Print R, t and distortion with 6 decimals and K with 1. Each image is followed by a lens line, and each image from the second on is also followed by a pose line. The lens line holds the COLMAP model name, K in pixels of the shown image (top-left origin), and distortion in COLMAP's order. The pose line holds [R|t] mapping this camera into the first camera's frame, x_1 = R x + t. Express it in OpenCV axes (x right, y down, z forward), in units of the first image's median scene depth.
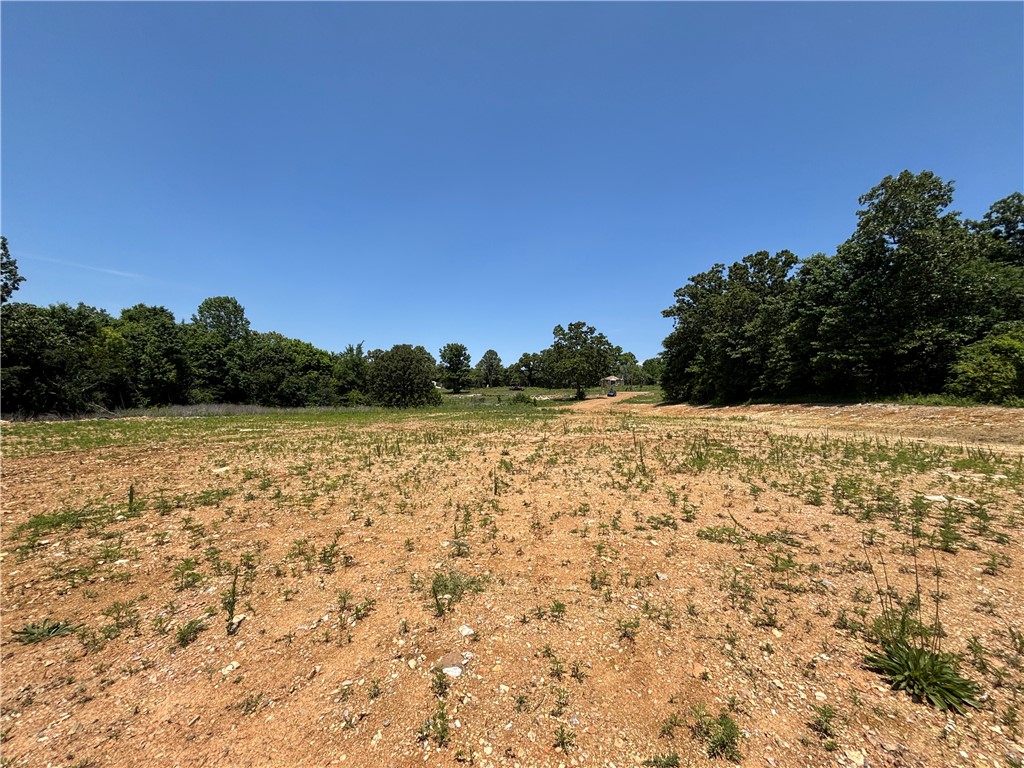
lens RADIAL K [[409.2, 0, 513.8], [0, 409.2, 384.7], [0, 0, 1]] dist [-0.007156, 0.000746]
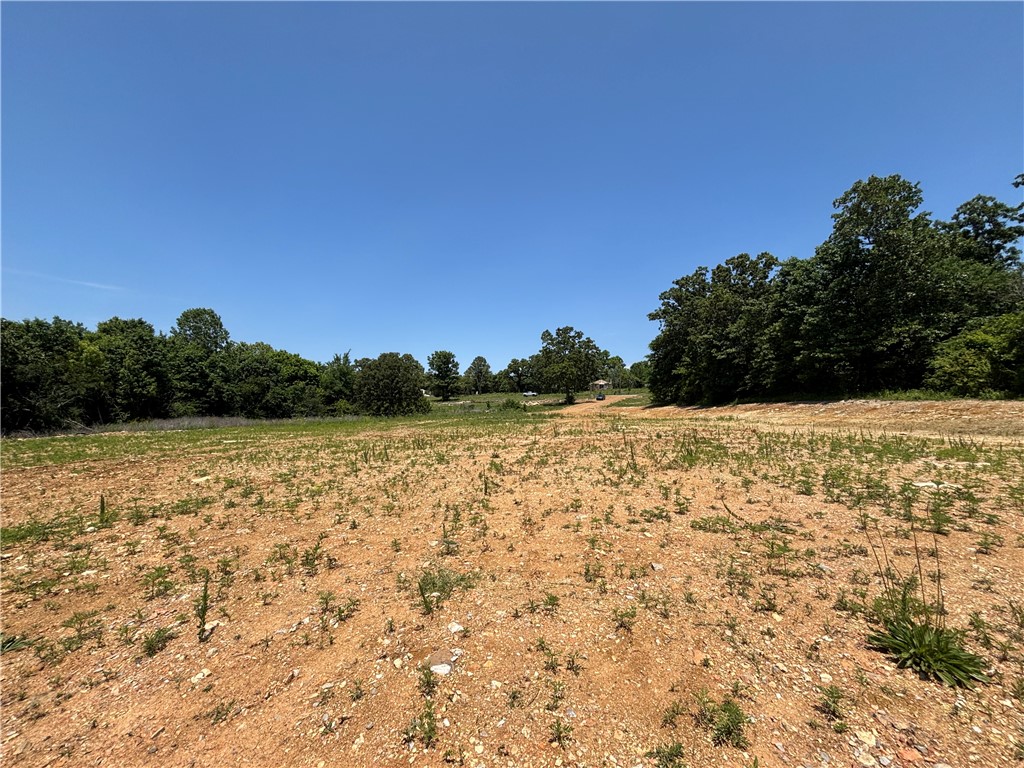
lens RADIAL K [[409.2, 0, 513.8], [0, 409.2, 382.6], [0, 0, 1]] dist [-0.007156, 0.000746]
pose [[0.999372, -0.023156, 0.026805, 0.001802], [0.023707, 0.999510, -0.020429, 0.015029], [-0.026319, 0.021051, 0.999432, 0.009520]]
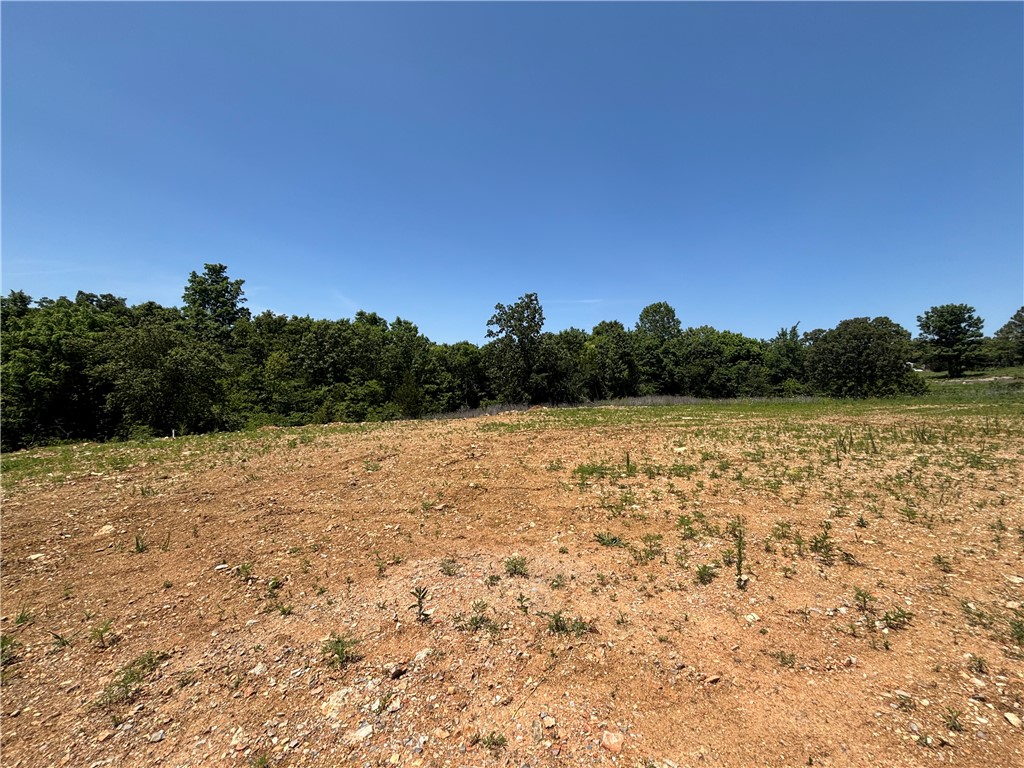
lens RADIAL K [[409.2, 0, 511.2], [0, 409.2, 383.8], [0, 0, 1]] dist [-0.007156, 0.000746]
pose [[0.566764, -0.036147, -0.823087, -0.033460], [0.050790, 0.998670, -0.008884, 0.010948], [0.822313, -0.036769, 0.567846, -0.030320]]
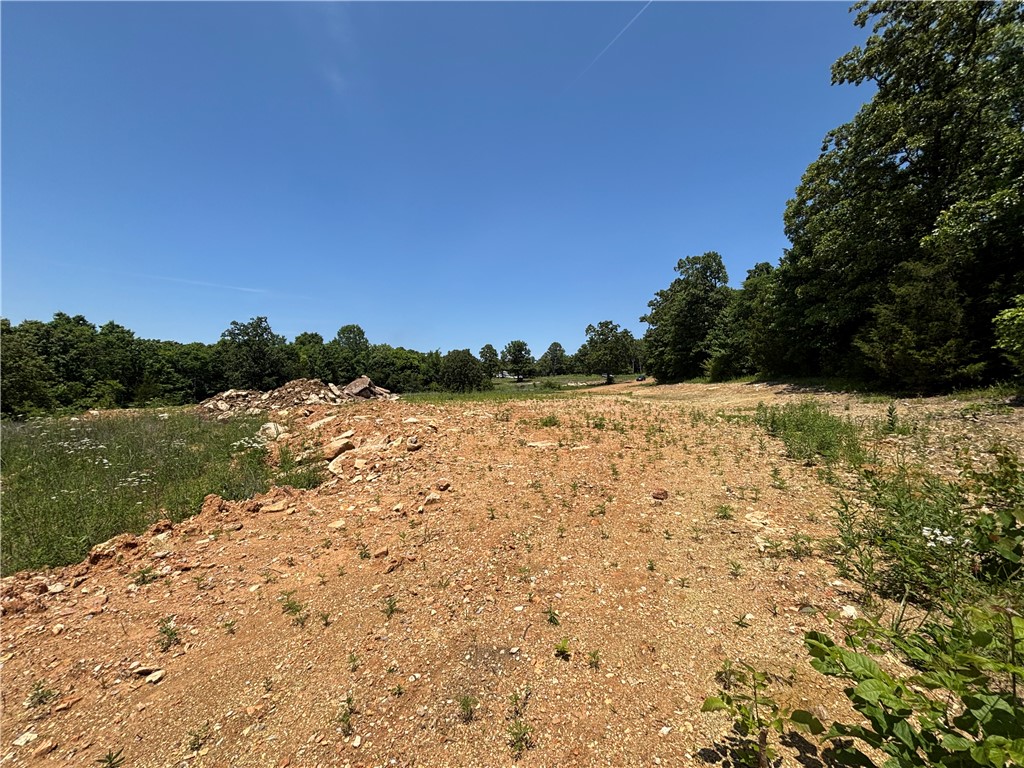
lens RADIAL K [[409.2, 0, 517.0], [0, 409.2, 383.0], [0, 0, 1]] dist [-0.007156, 0.000746]
pose [[0.976630, -0.029946, -0.212830, 1.652310], [0.035620, 0.999104, 0.022876, -0.047792], [0.211955, -0.029922, 0.976821, -2.863285]]
